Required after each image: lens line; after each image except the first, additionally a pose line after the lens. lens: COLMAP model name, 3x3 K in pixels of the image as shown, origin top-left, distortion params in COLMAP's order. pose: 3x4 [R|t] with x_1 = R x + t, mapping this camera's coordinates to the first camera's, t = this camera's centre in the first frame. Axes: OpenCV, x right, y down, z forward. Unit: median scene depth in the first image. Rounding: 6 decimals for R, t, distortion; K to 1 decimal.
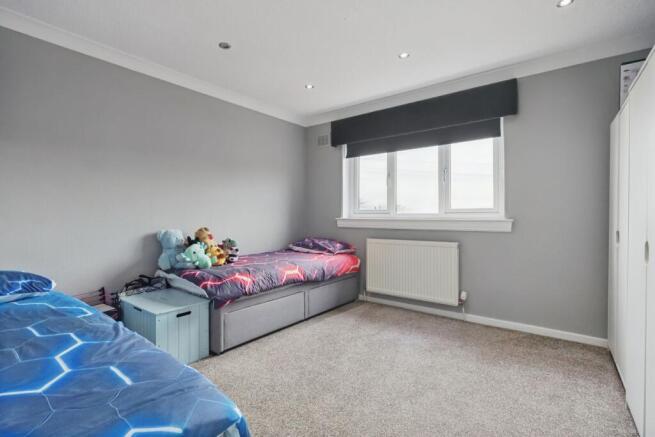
lens RADIAL K [[314.8, 0, 329.2], [0, 314.8, 217.1], [0, 0, 1]] dist [-0.000223, -0.000460]
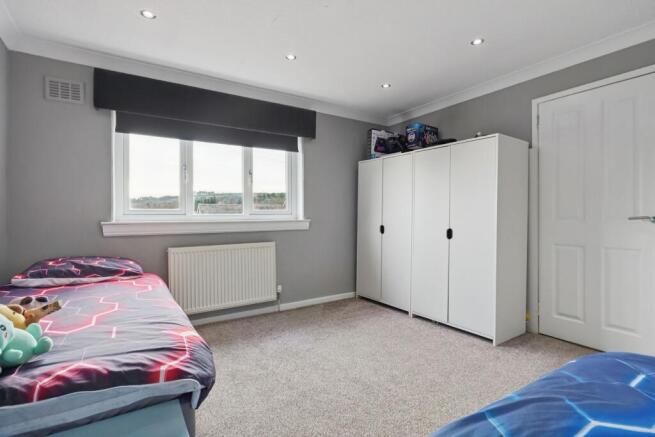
lens RADIAL K [[314.8, 0, 329.2], [0, 314.8, 217.1], [0, 0, 1]] dist [-0.000223, -0.000460]
pose [[0.322038, -0.008121, 0.946692, -0.566115], [0.010641, 0.999931, 0.004958, -0.007209], [-0.946667, 0.008478, 0.322102, 0.474679]]
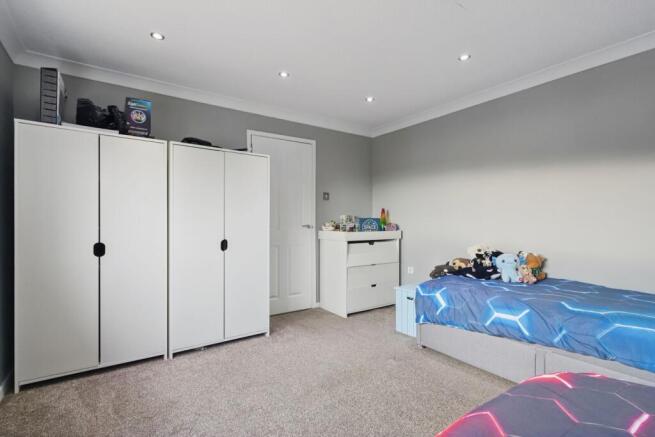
lens RADIAL K [[313.5, 0, 328.2], [0, 313.5, 223.0], [0, 0, 1]] dist [0.000279, 0.000095]
pose [[-0.955871, -0.008176, 0.293674, -0.095181], [-0.003038, 0.999834, 0.017950, -0.028291], [-0.293772, 0.016266, -0.955737, 1.209667]]
